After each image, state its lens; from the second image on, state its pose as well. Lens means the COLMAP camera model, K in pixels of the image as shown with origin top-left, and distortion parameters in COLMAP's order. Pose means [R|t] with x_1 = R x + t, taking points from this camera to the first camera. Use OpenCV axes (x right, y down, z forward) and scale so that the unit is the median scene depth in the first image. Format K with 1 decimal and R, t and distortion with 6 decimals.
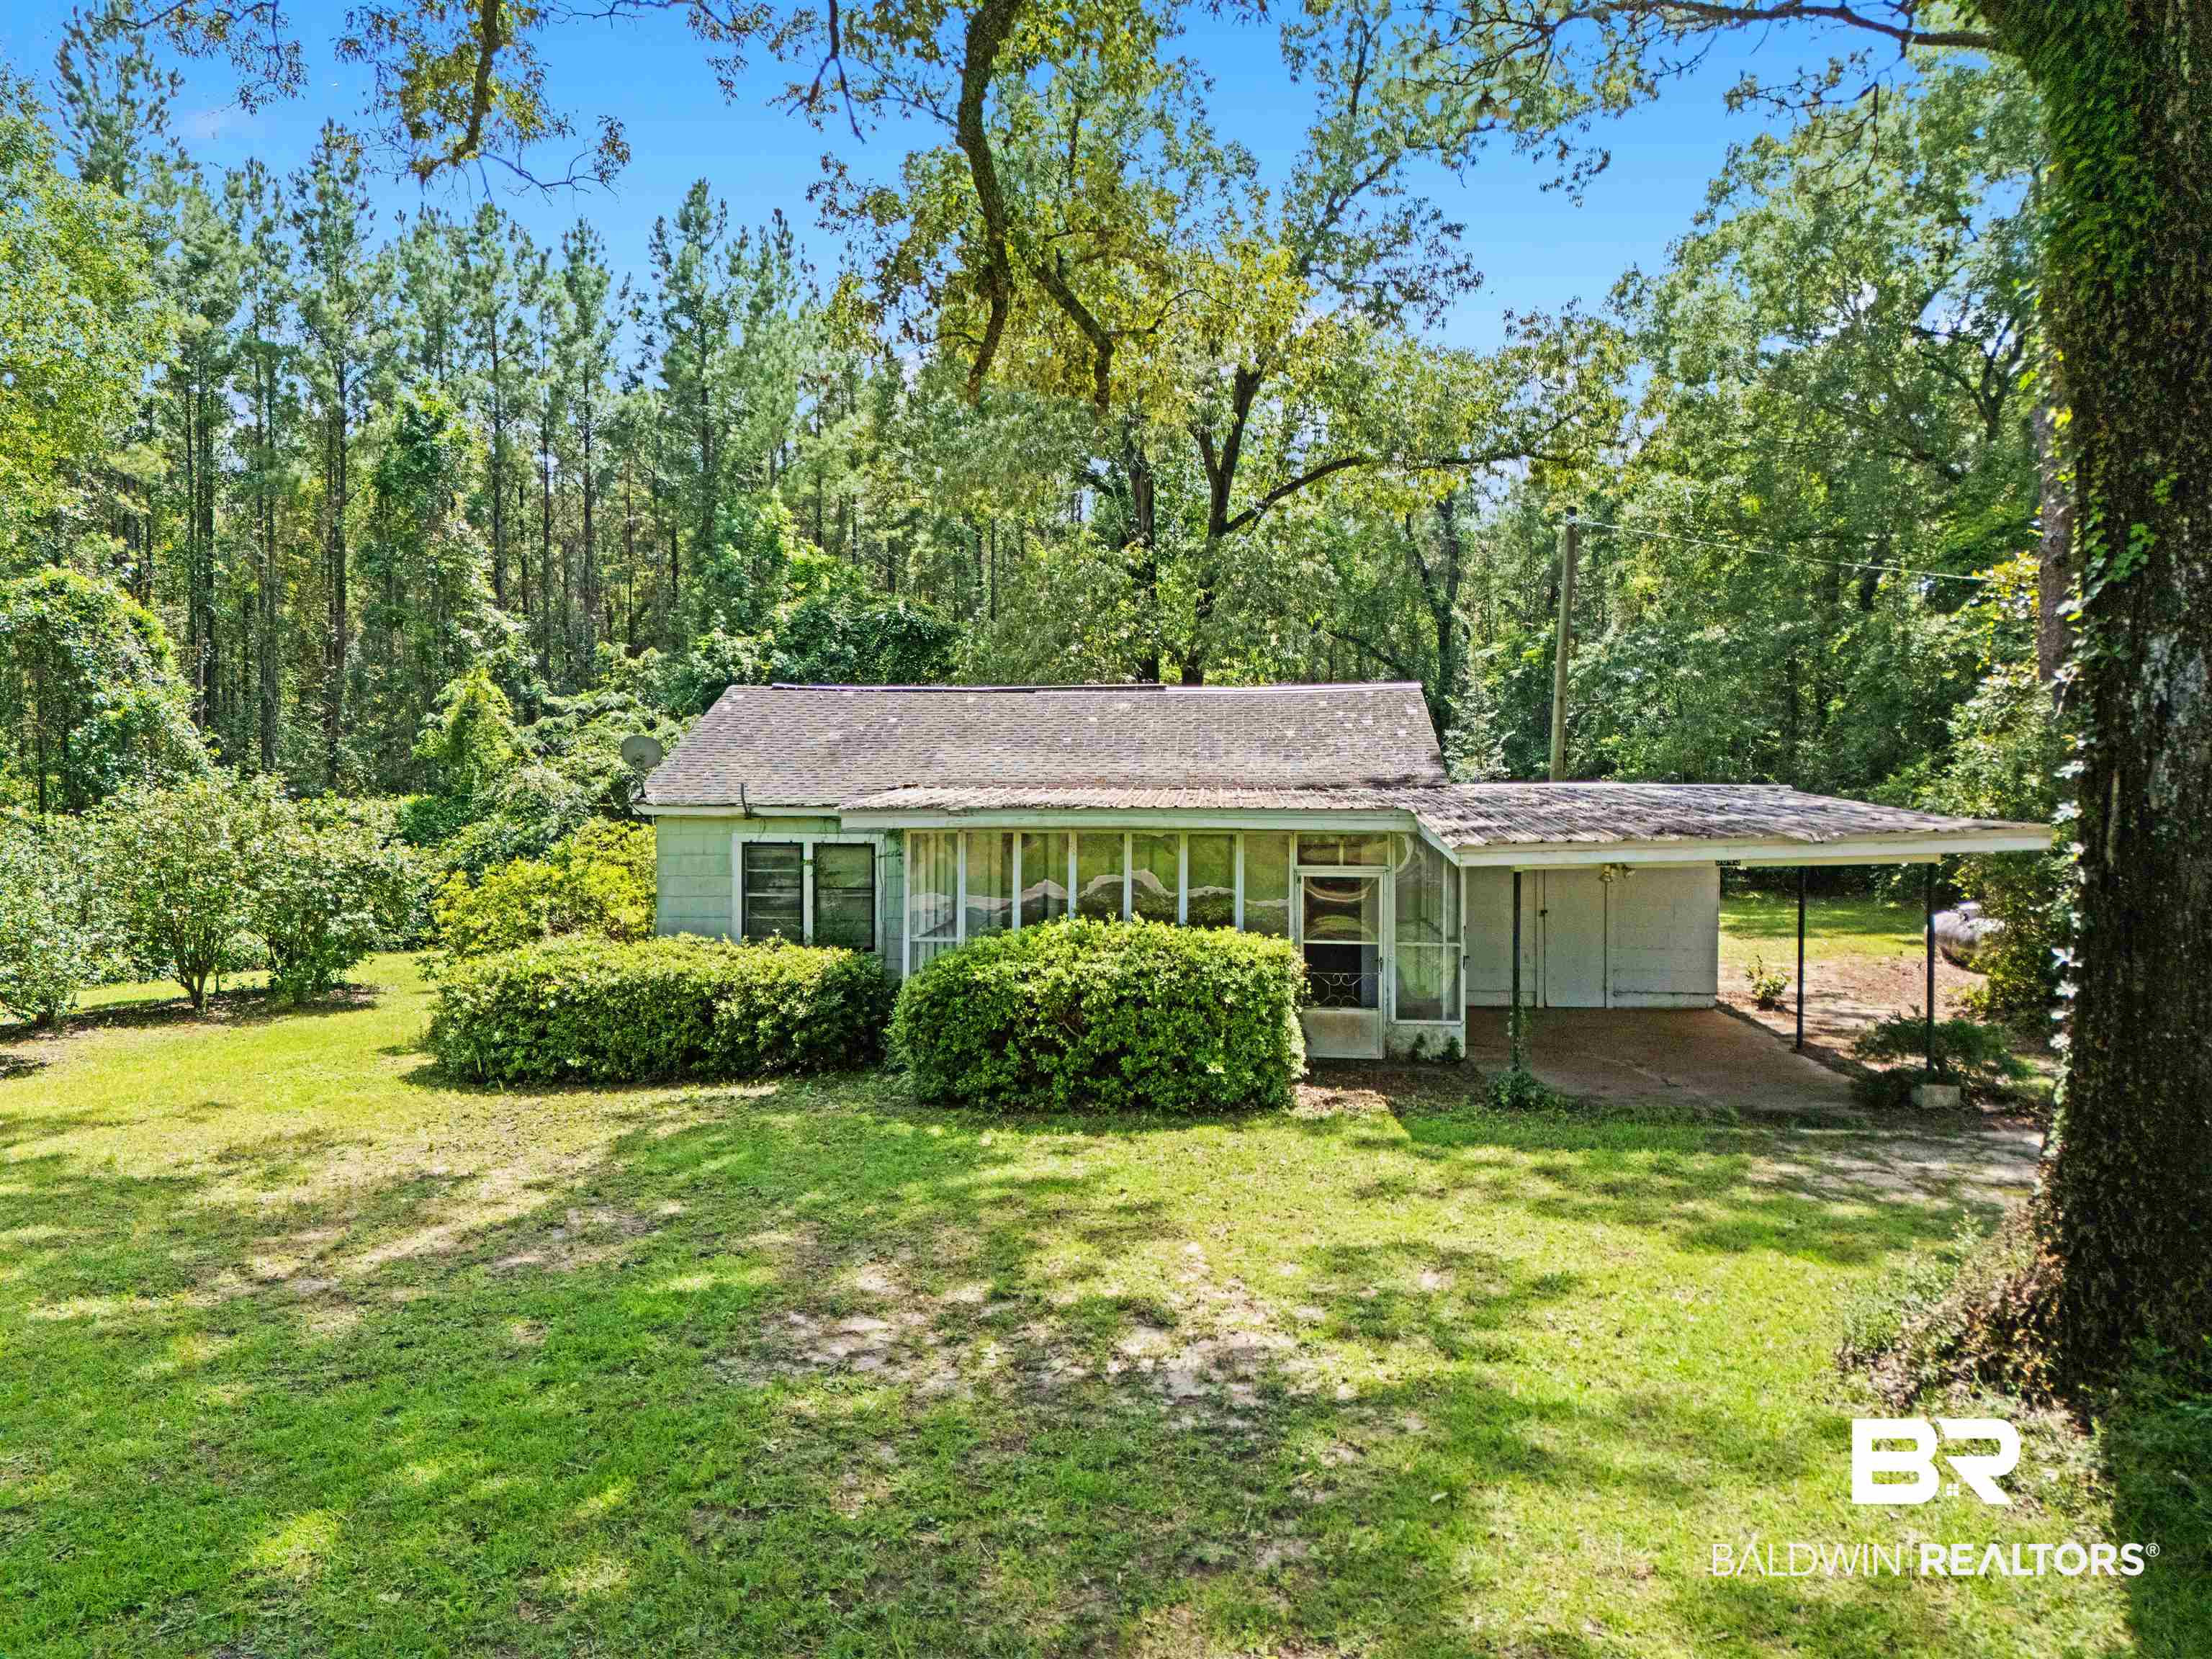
lens RADIAL K [[1600.7, 0, 1106.0], [0, 1600.7, 829.5], [0, 0, 1]] dist [0.073612, -0.070149]
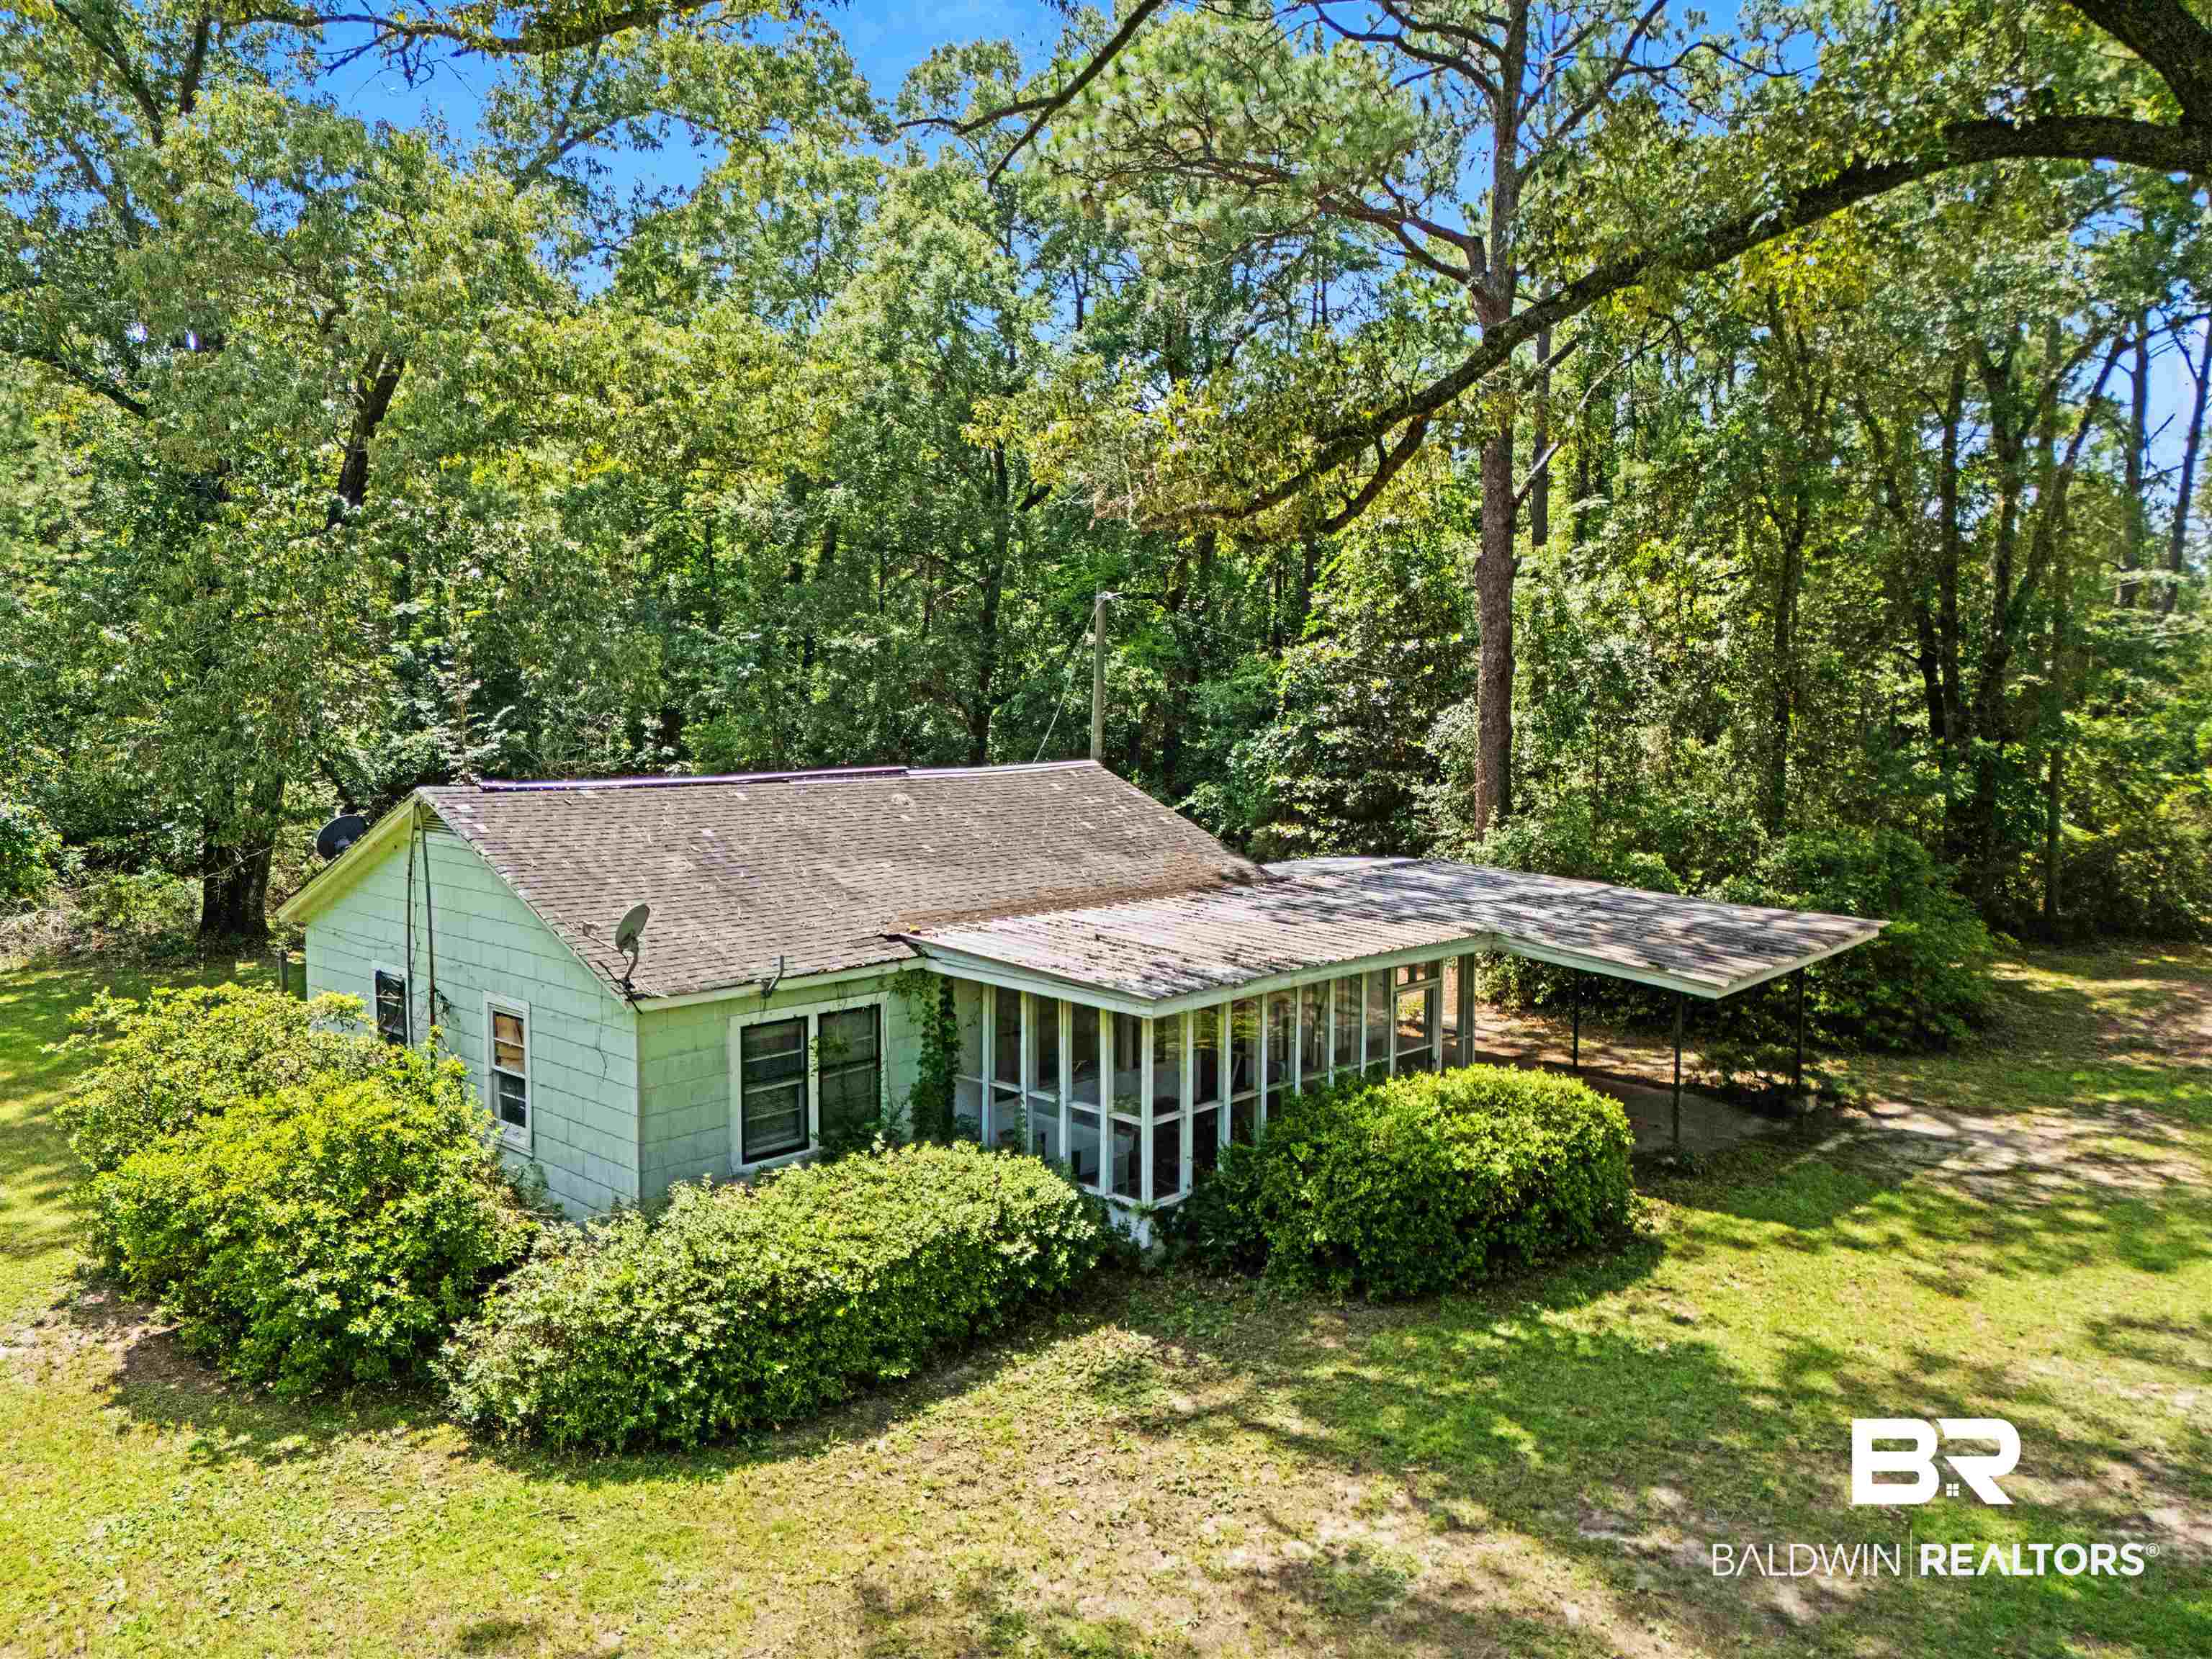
lens RADIAL K [[1569.7, 0, 1106.0], [0, 1569.7, 829.5], [0, 0, 1]] dist [0.070146, 0.000544]
pose [[0.656410, -0.065531, 0.751553, -0.518852], [0.015886, 0.997200, 0.073075, -0.107710], [-0.754237, -0.036028, 0.655613, 0.275260]]
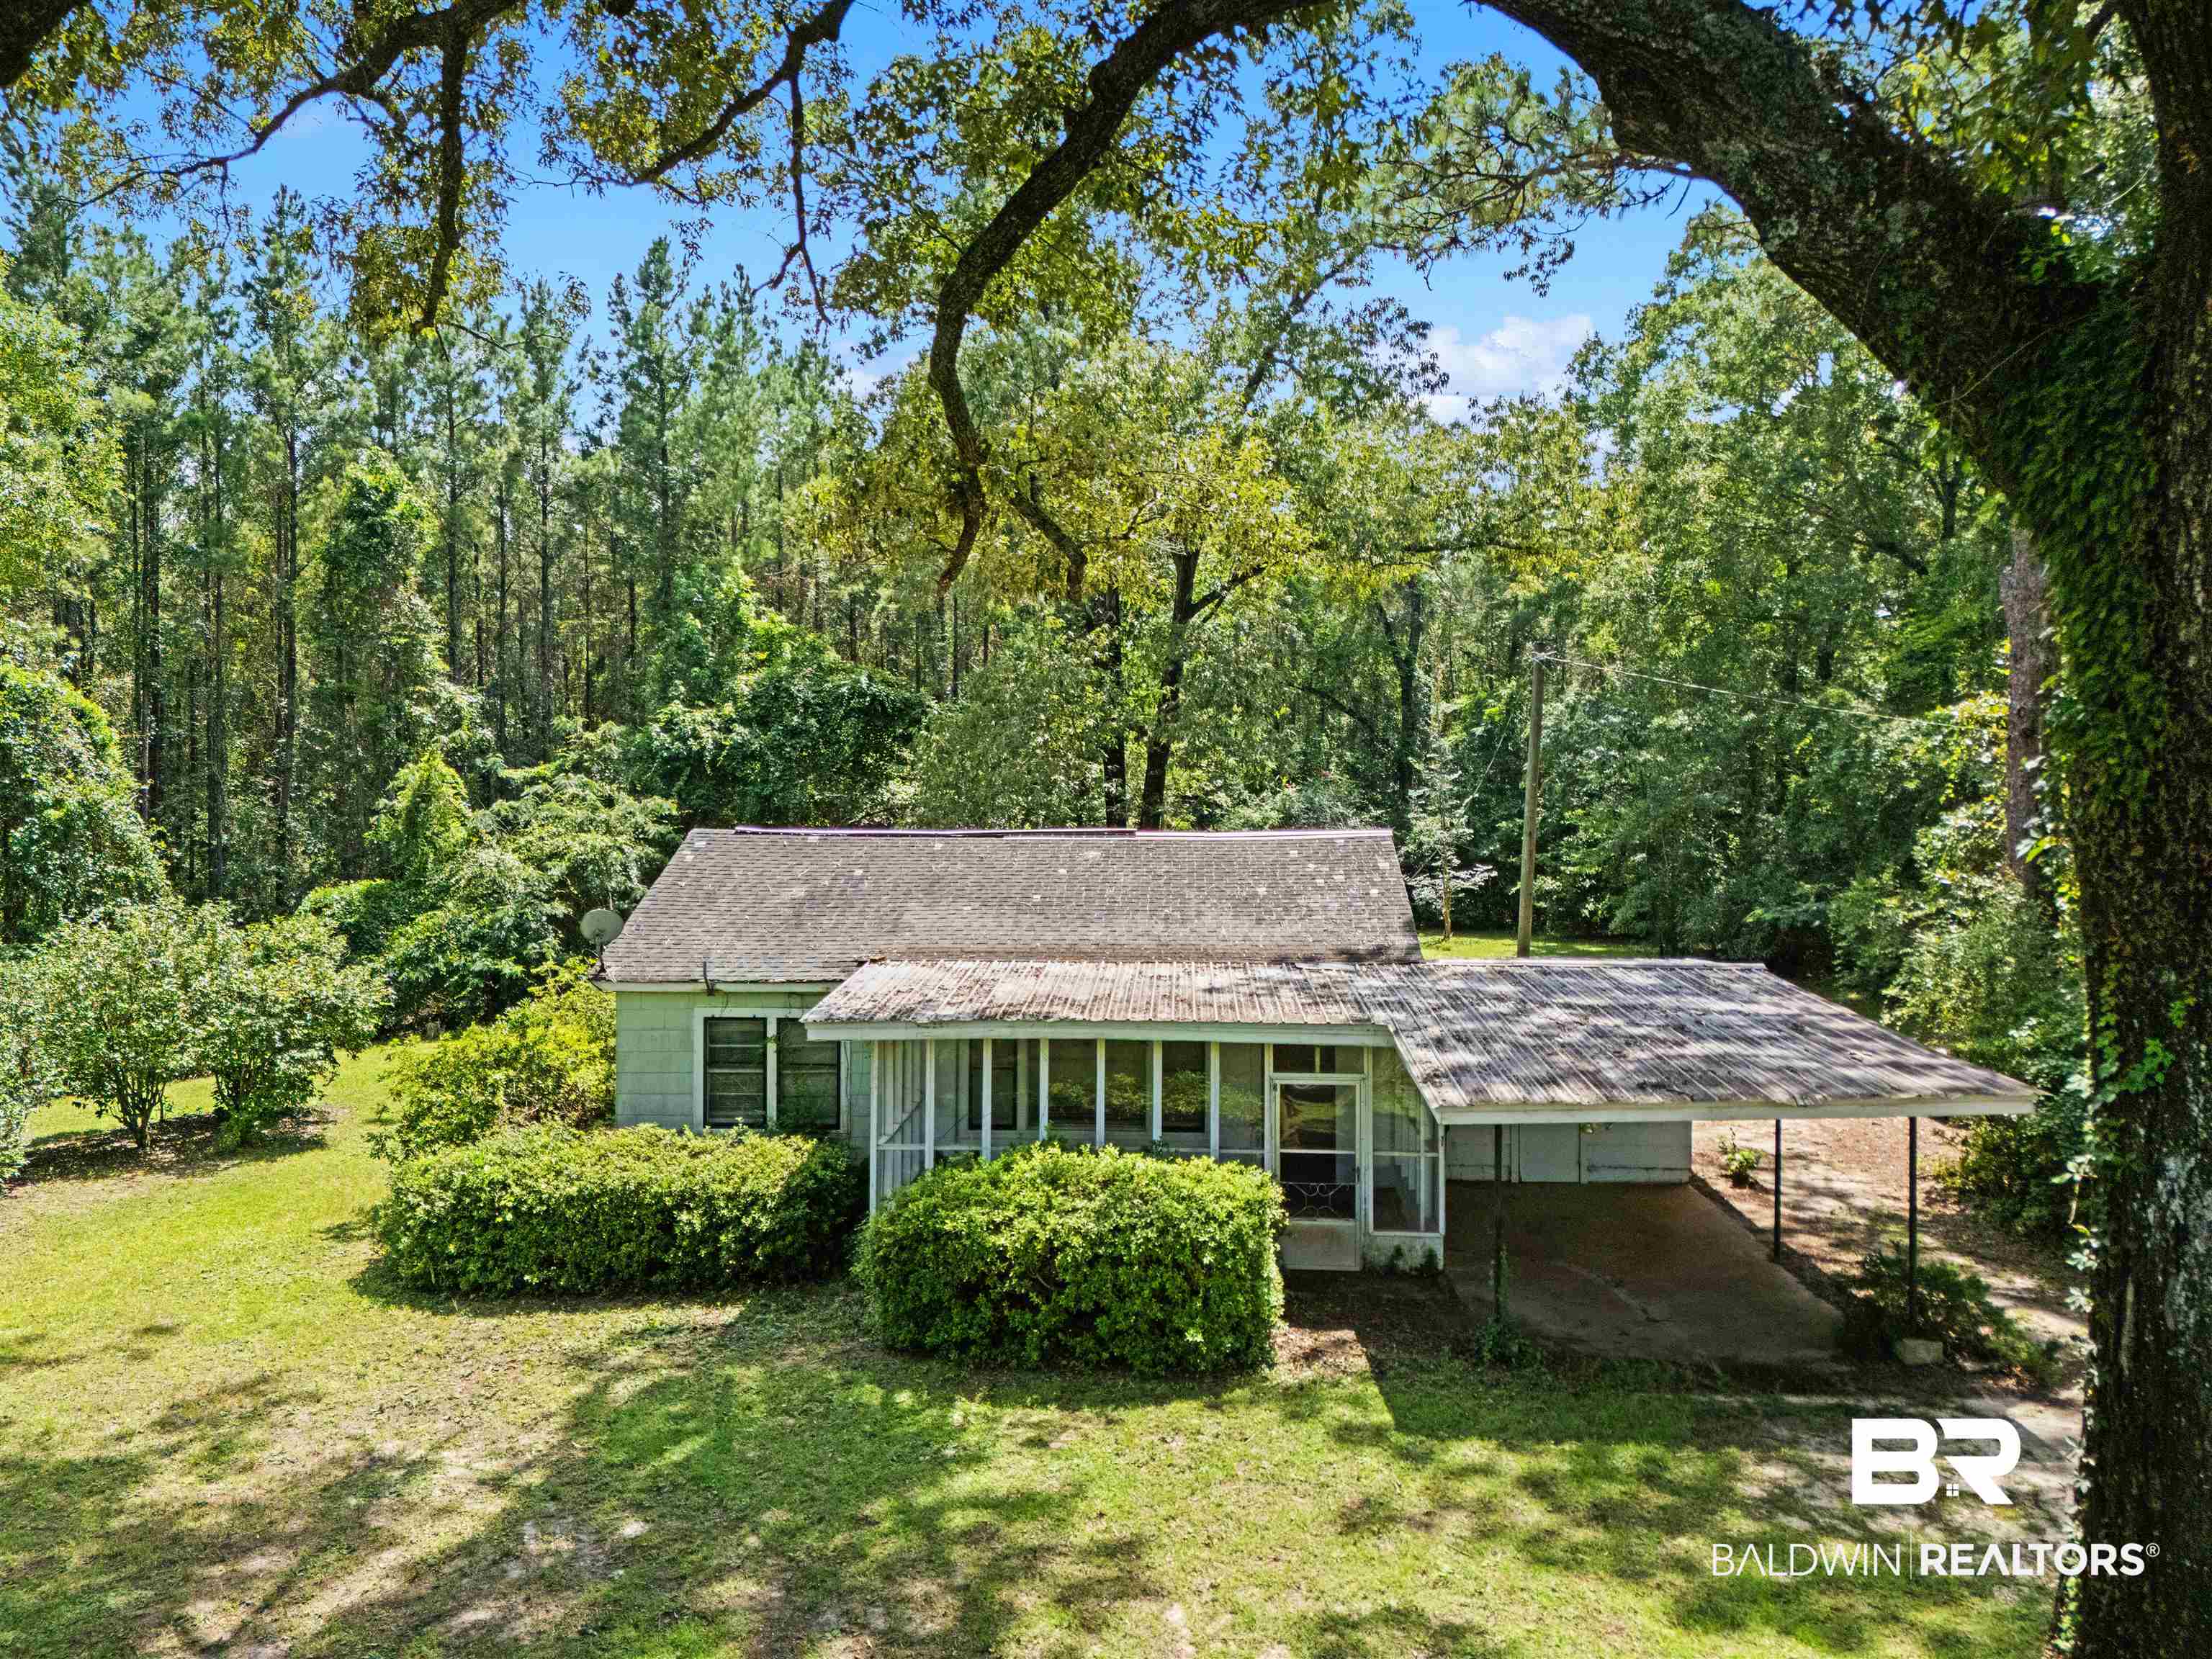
lens RADIAL K [[1600.7, 0, 1106.0], [0, 1600.7, 829.5], [0, 0, 1]] dist [0.073612, -0.070149]
pose [[0.999699, -0.000118, 0.024527, -0.004549], [0.000167, 0.999998, -0.002016, -0.079334], [-0.024527, 0.002020, 0.999697, 0.009989]]
